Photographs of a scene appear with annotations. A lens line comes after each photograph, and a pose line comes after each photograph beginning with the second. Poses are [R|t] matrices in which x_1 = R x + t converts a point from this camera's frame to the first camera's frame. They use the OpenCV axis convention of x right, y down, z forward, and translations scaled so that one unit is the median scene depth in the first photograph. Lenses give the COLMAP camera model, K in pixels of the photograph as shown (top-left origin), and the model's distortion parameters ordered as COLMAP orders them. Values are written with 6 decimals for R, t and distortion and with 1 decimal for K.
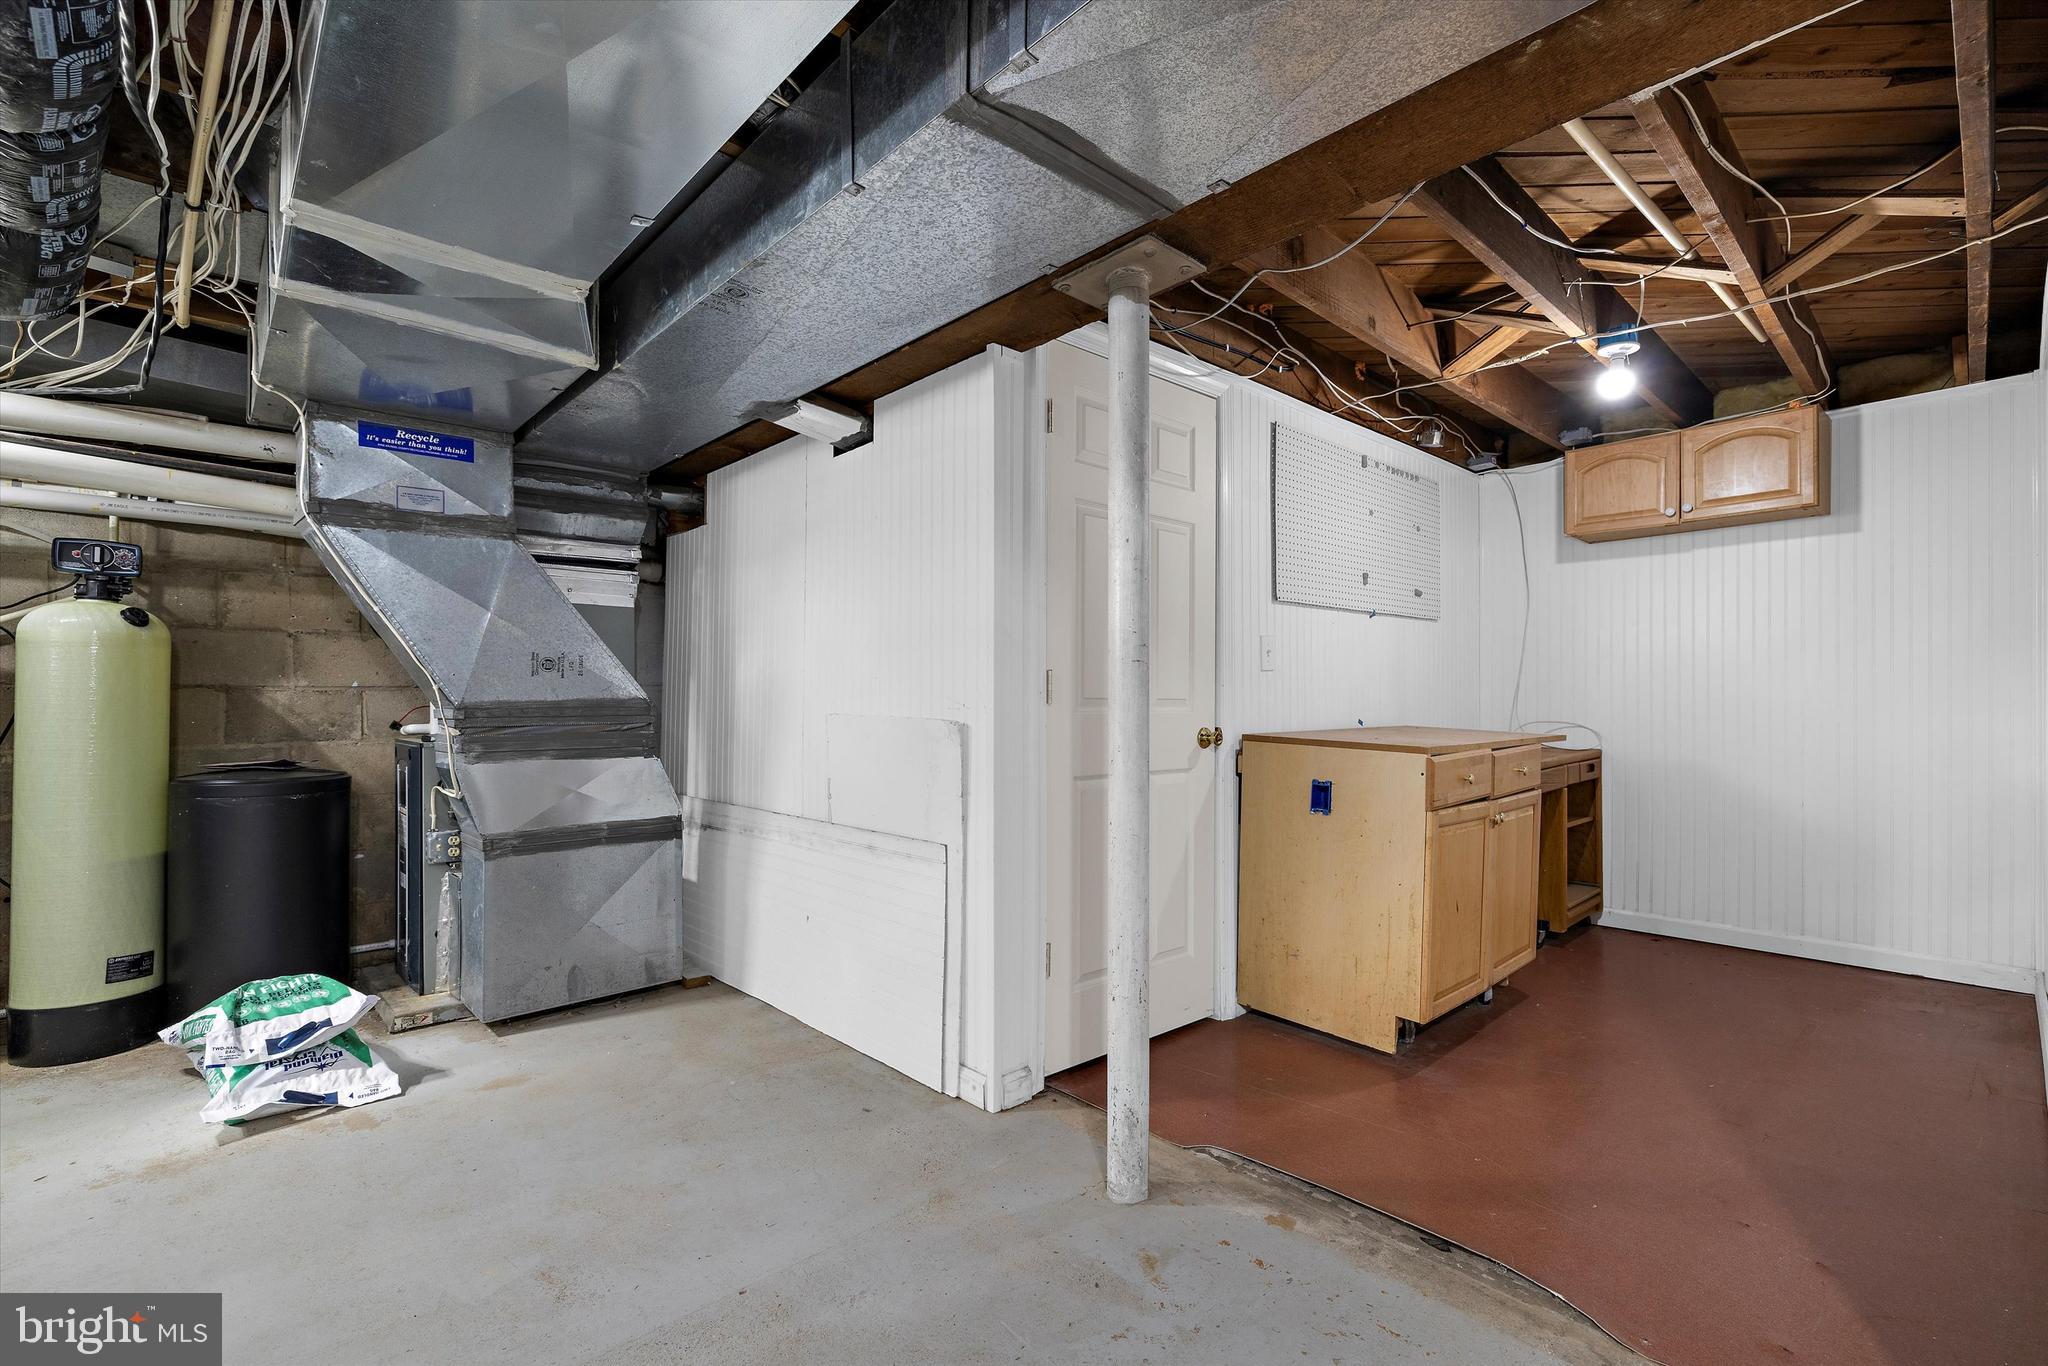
lens RADIAL K [[905.0, 0, 1028.8], [0, 905.0, 689.8], [0, 0, 1]] dist [0.002933, -0.000600]
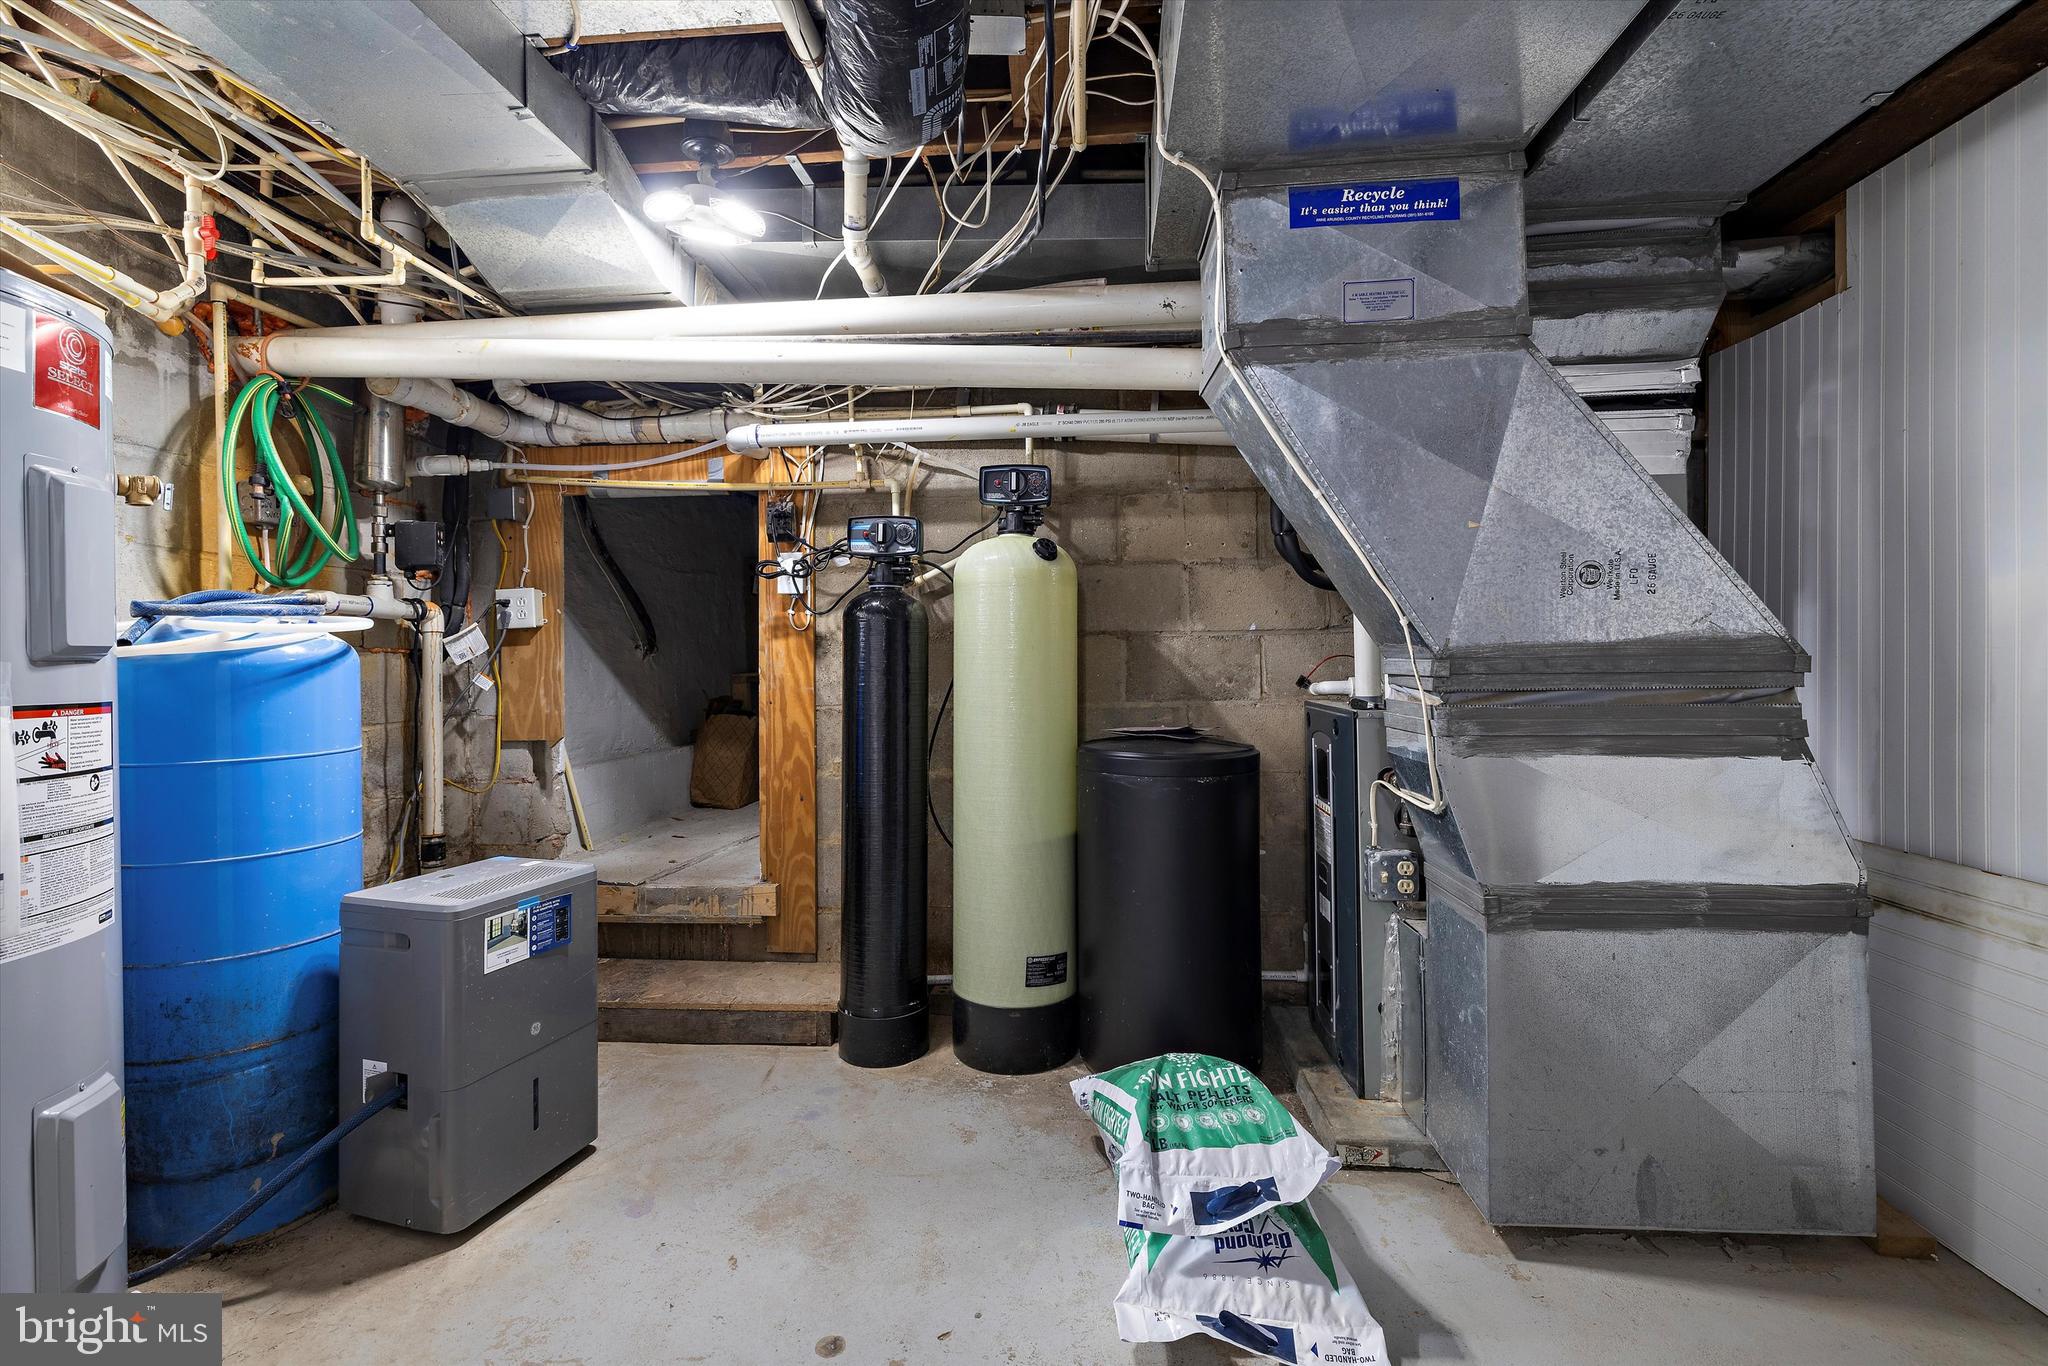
lens RADIAL K [[905.0, 0, 1024.4], [0, 905.0, 668.3], [0, 0, 1]] dist [0.002933, -0.000600]
pose [[0.676975, 0.005822, -0.735983, -0.371115], [0.015928, 0.999619, 0.022559, 0.009779], [0.735834, -0.026994, 0.676624, 0.404853]]
